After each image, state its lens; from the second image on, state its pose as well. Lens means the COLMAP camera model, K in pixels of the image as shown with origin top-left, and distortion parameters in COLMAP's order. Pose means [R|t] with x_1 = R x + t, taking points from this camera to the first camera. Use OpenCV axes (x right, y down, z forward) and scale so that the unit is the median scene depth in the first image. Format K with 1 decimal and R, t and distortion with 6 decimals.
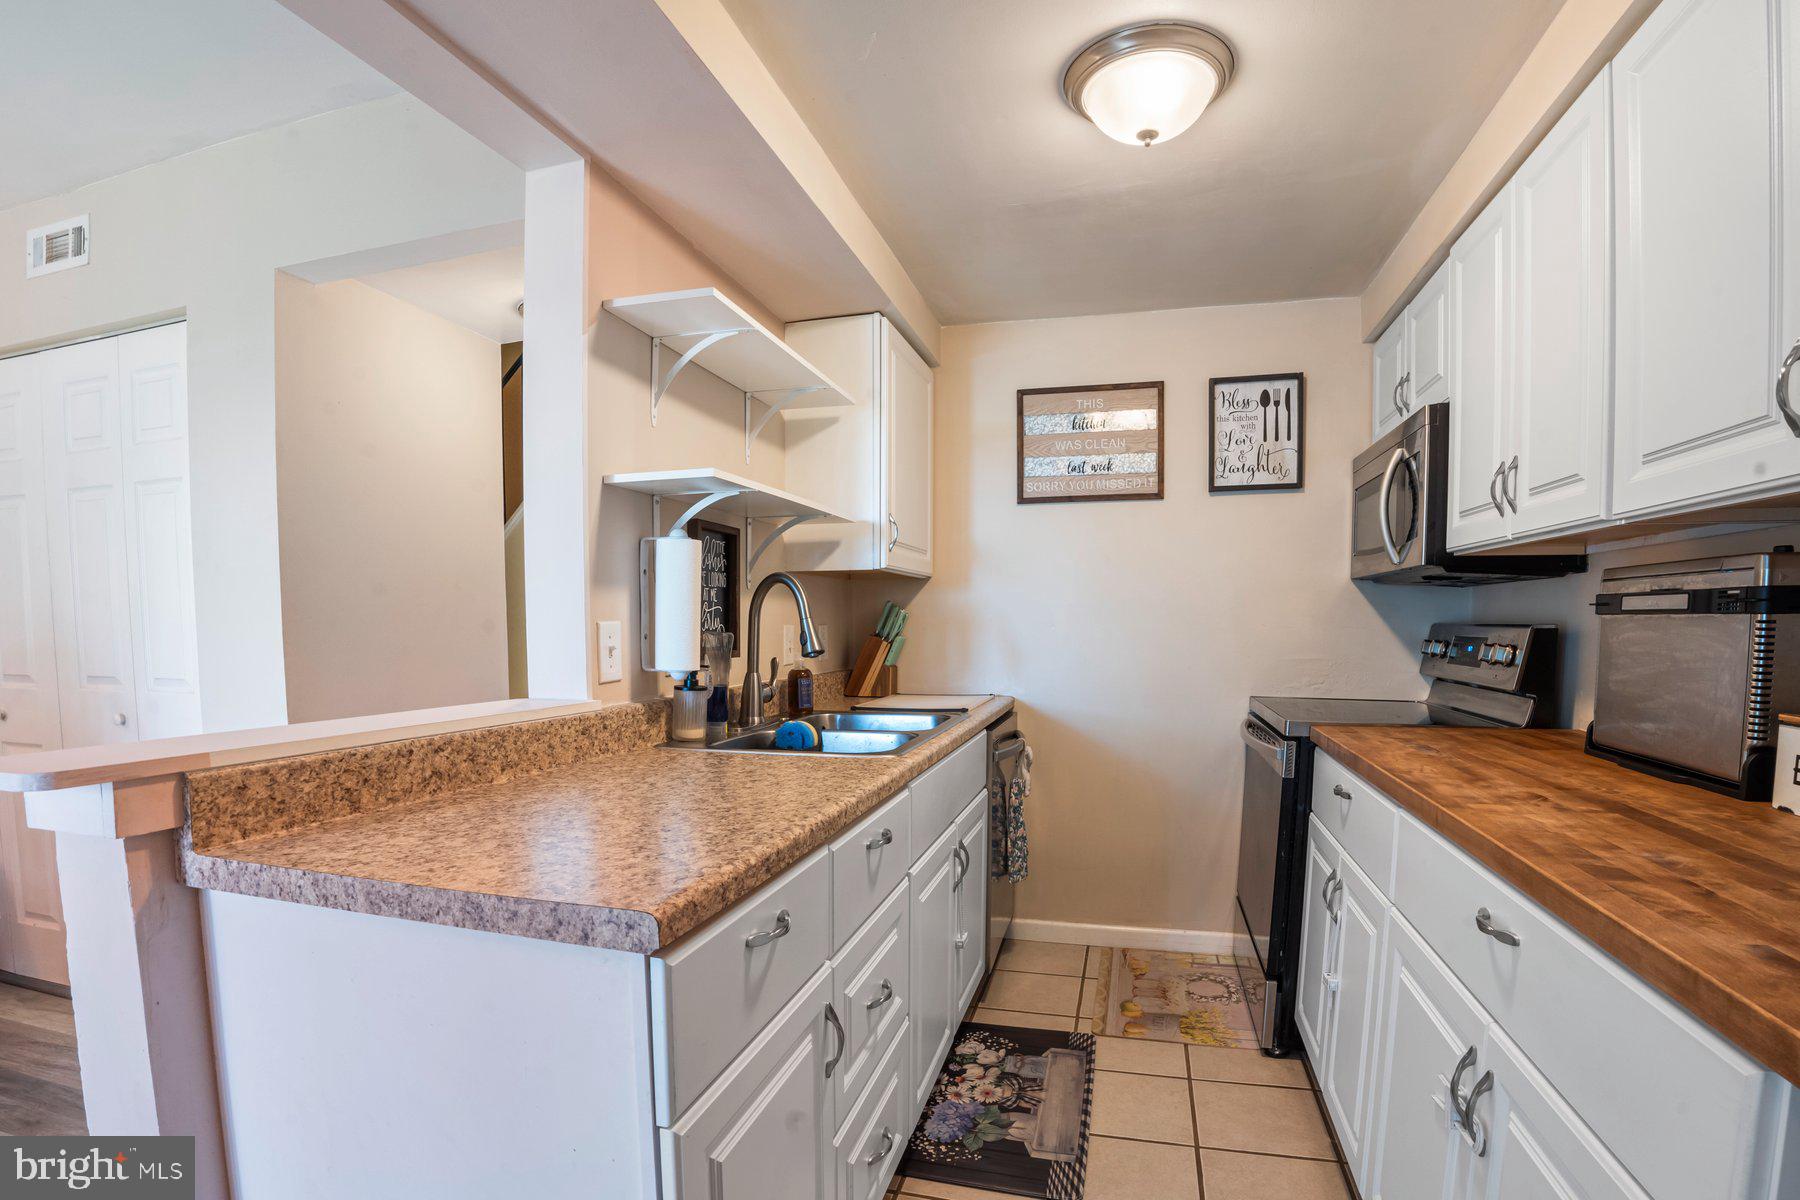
lens RADIAL K [[879.0, 0, 879.2], [0, 879.0, 658.9], [0, 0, 1]] dist [-0.095840, 0.018860]
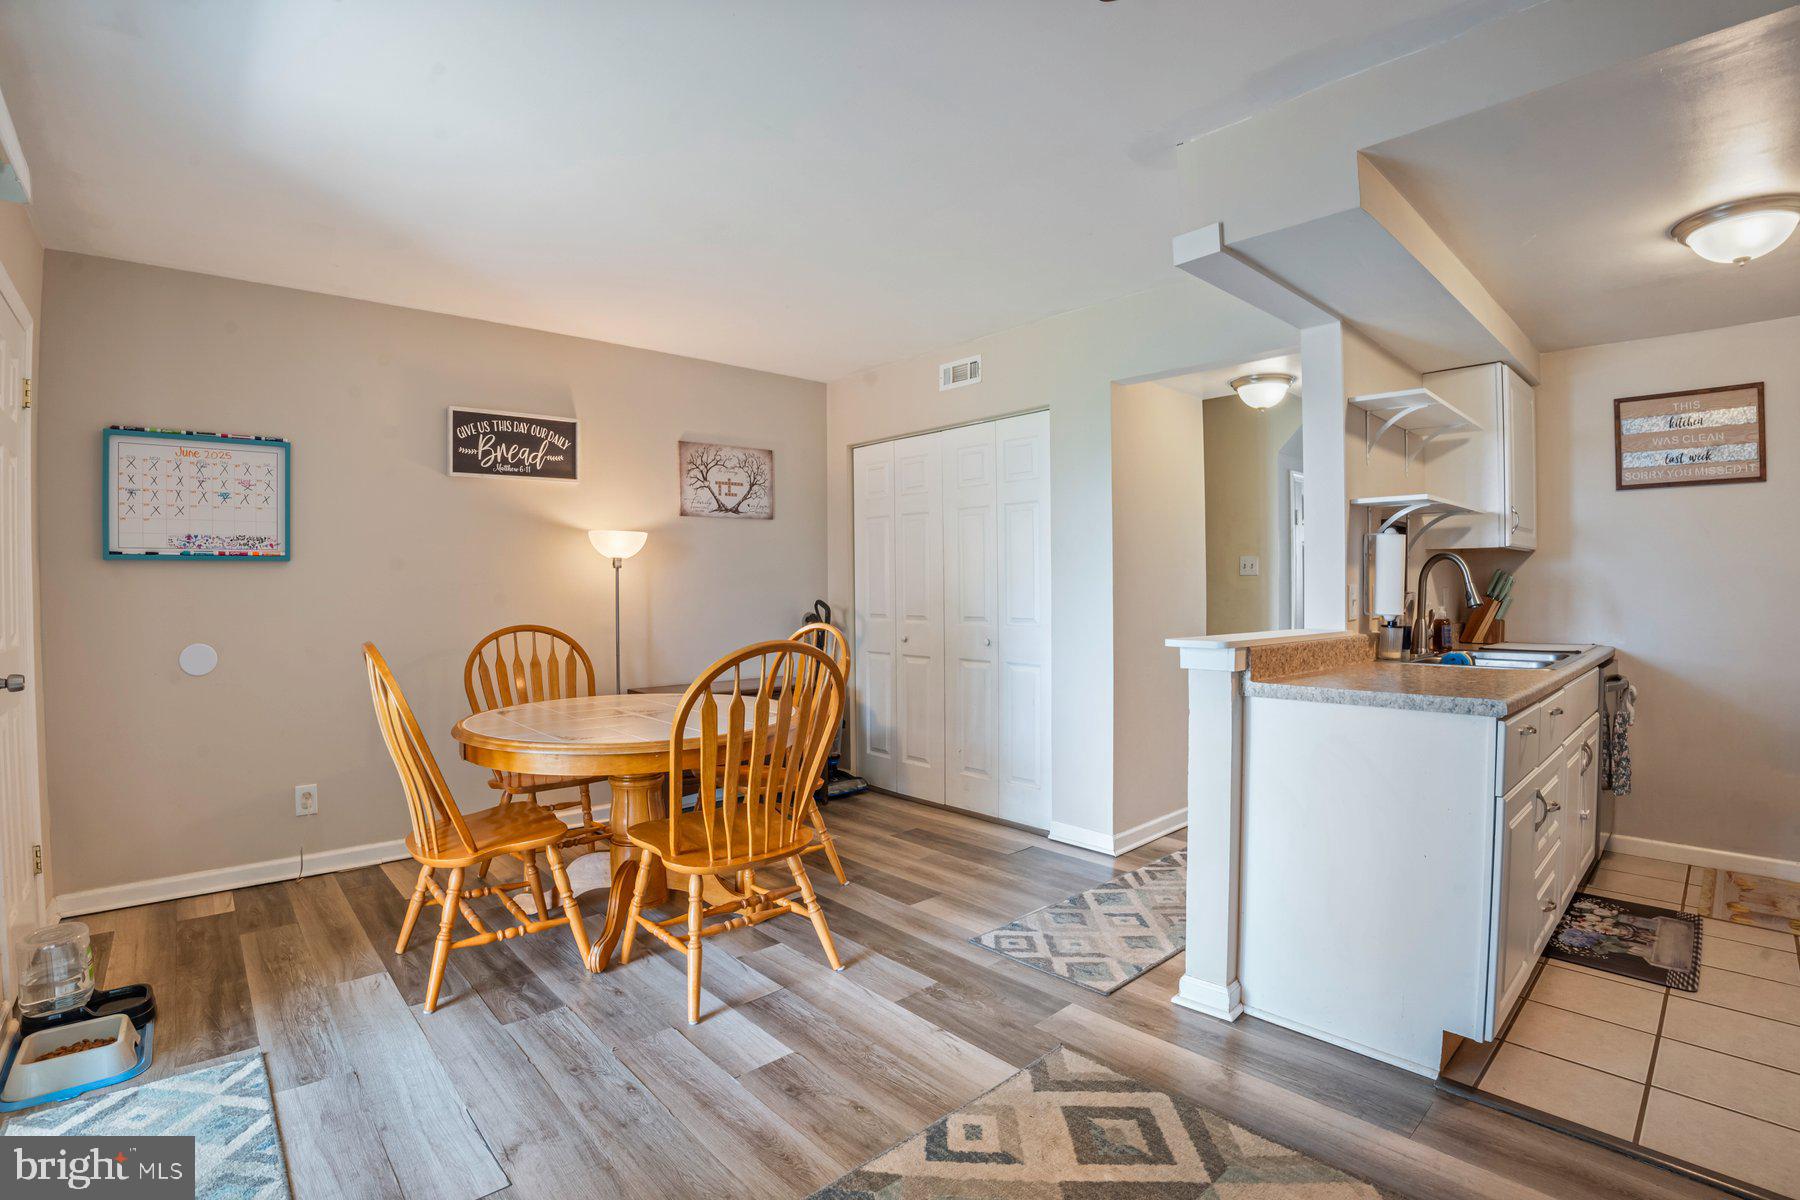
lens RADIAL K [[840.5, 0, 901.3], [0, 840.5, 580.8], [0, 0, 1]] dist [-0.087869, 0.016993]
pose [[0.859881, -0.003872, -0.510480, -0.186378], [-0.022251, 0.998737, -0.045055, 0.030205], [0.510010, 0.050101, 0.858708, -0.611905]]
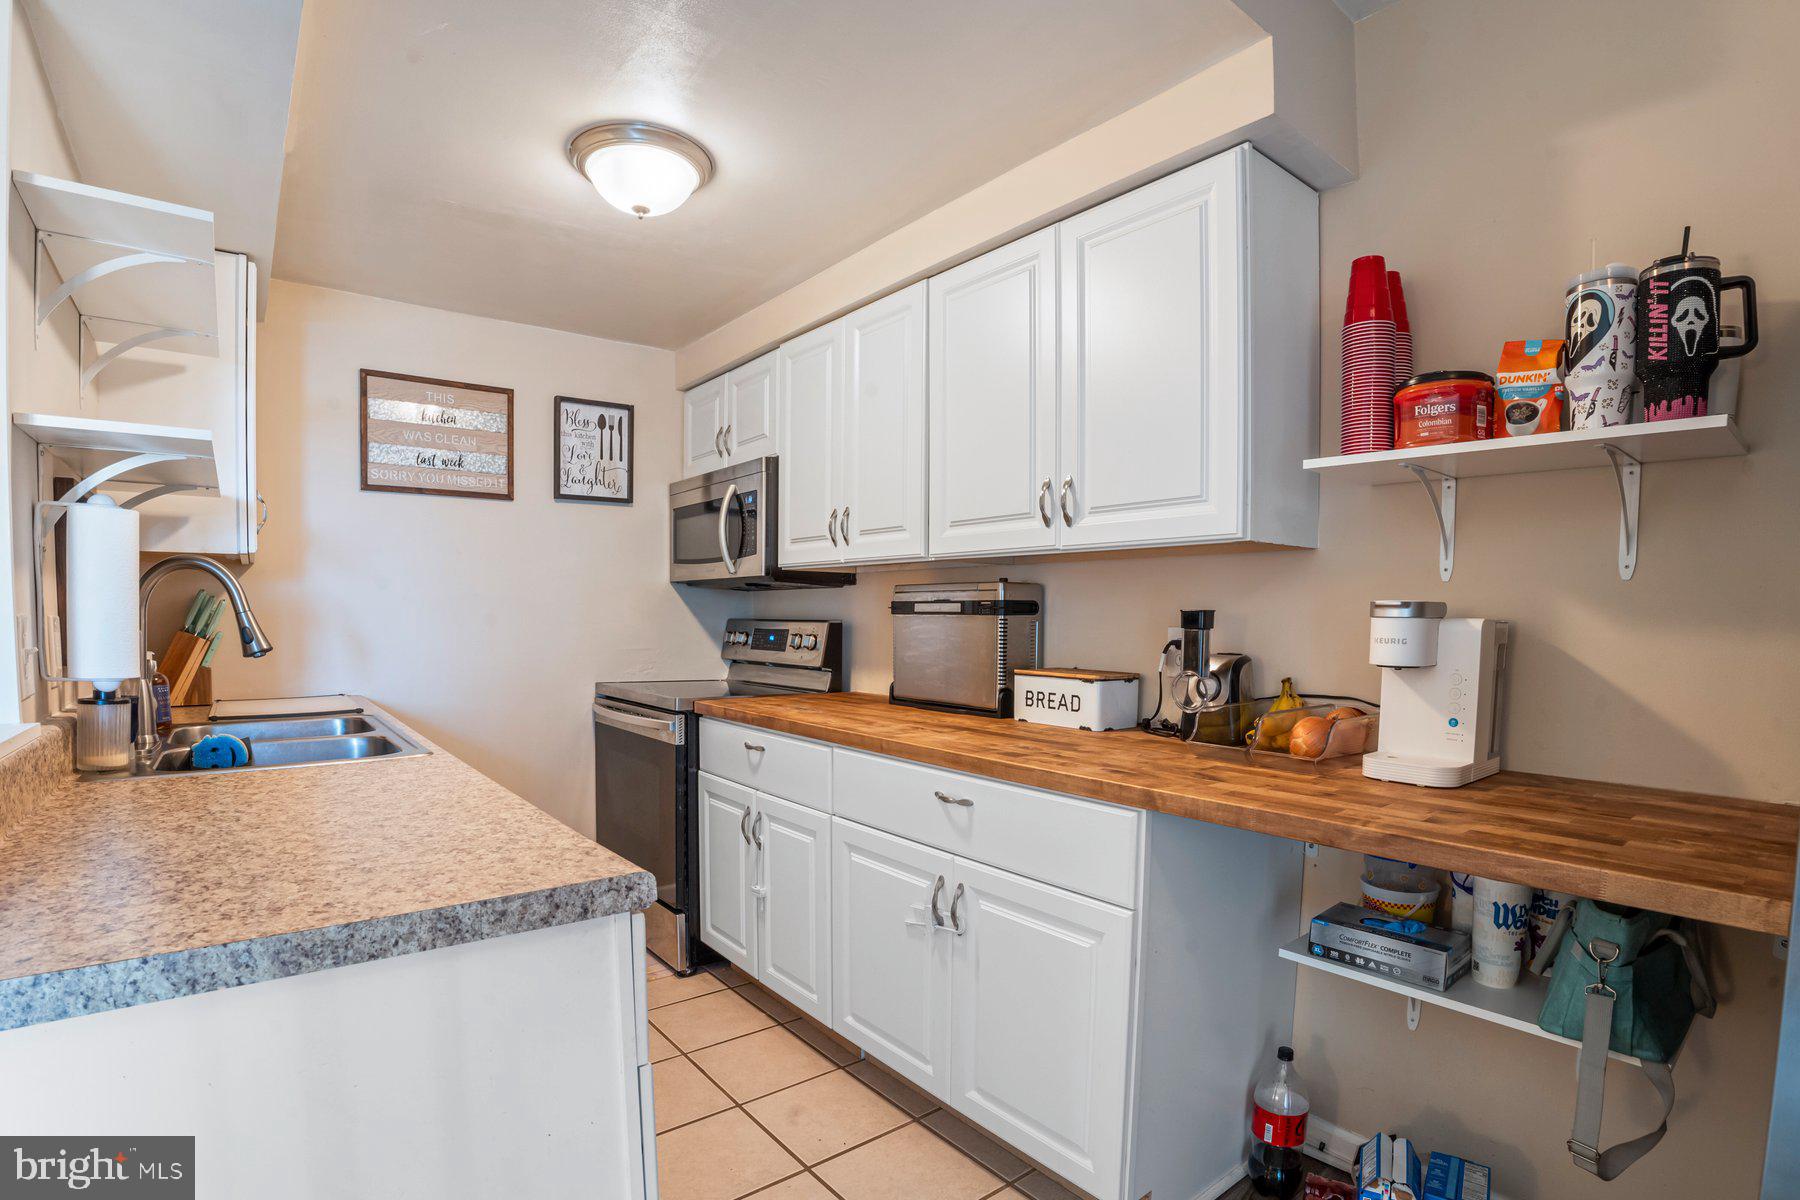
lens RADIAL K [[879.0, 0, 879.2], [0, 879.0, 658.9], [0, 0, 1]] dist [-0.095840, 0.018860]
pose [[0.593736, -0.030693, 0.804075, -0.321826], [0.023937, 0.999504, 0.020478, -0.002447], [-0.804304, 0.007089, 0.594176, 0.019802]]
